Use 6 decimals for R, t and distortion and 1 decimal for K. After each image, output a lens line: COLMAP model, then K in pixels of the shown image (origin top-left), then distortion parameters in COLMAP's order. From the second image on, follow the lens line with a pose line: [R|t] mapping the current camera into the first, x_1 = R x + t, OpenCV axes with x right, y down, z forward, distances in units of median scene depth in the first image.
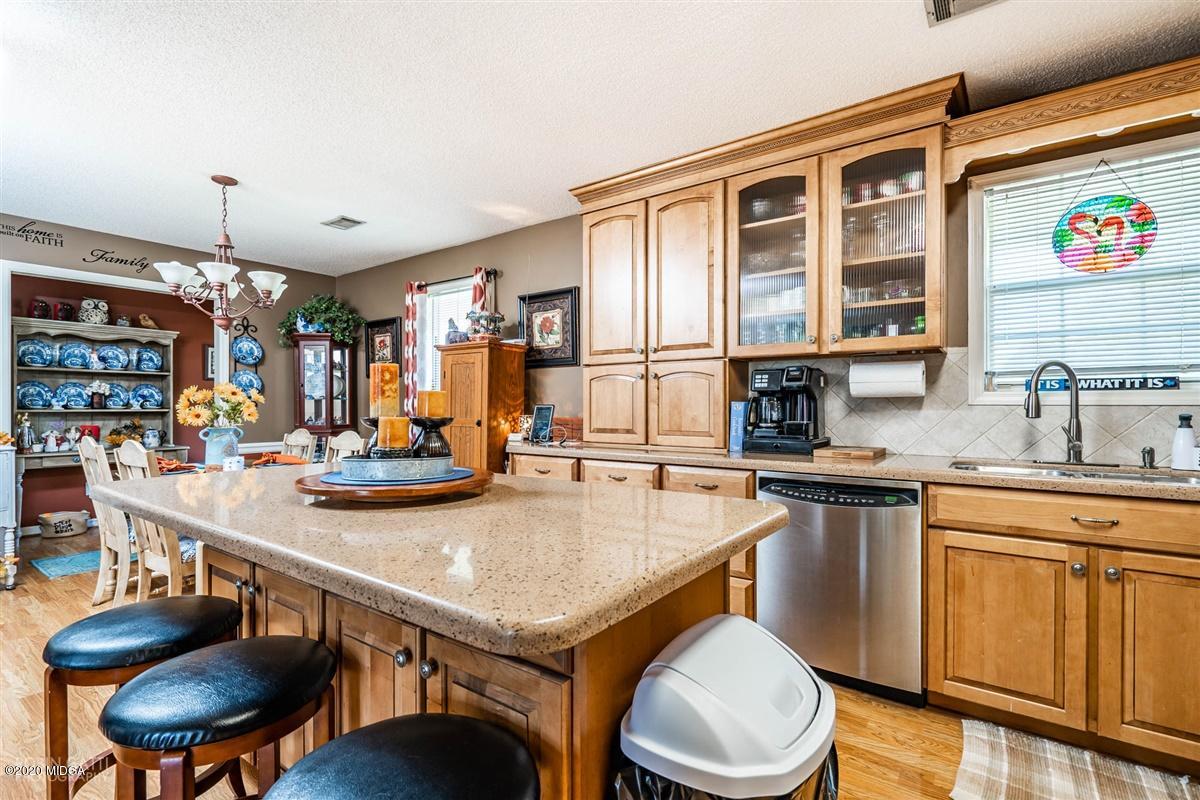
lens RADIAL K [[543.8, 0, 600.0], [0, 543.8, 400.0], [0, 0, 1]] dist [-0.004443, 0.000339]
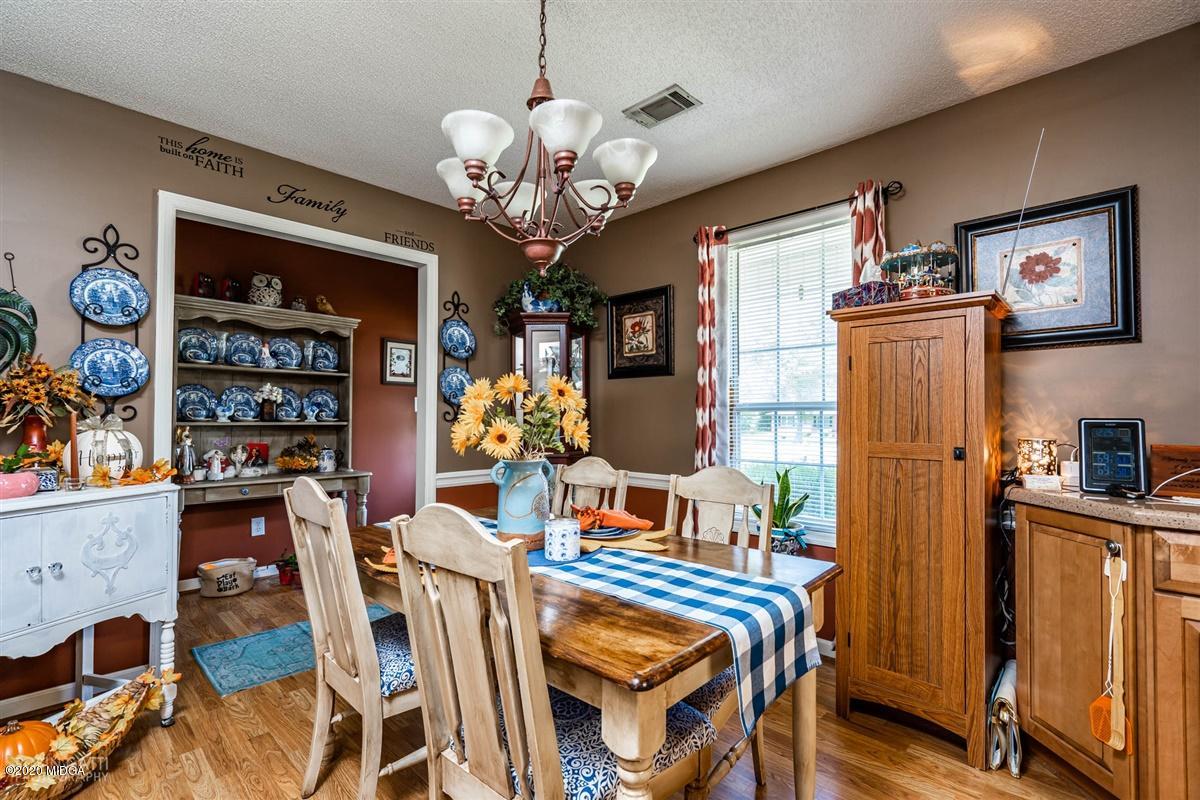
lens RADIAL K [[564.8, 0, 594.5], [0, 564.8, 399.5], [0, 0, 1]] dist [-0.002802, 0.000844]
pose [[0.985032, -0.001830, -0.172362, -0.357285], [-0.002005, 0.999754, -0.022072, 0.002898], [0.172360, 0.022087, 0.984786, 0.317814]]
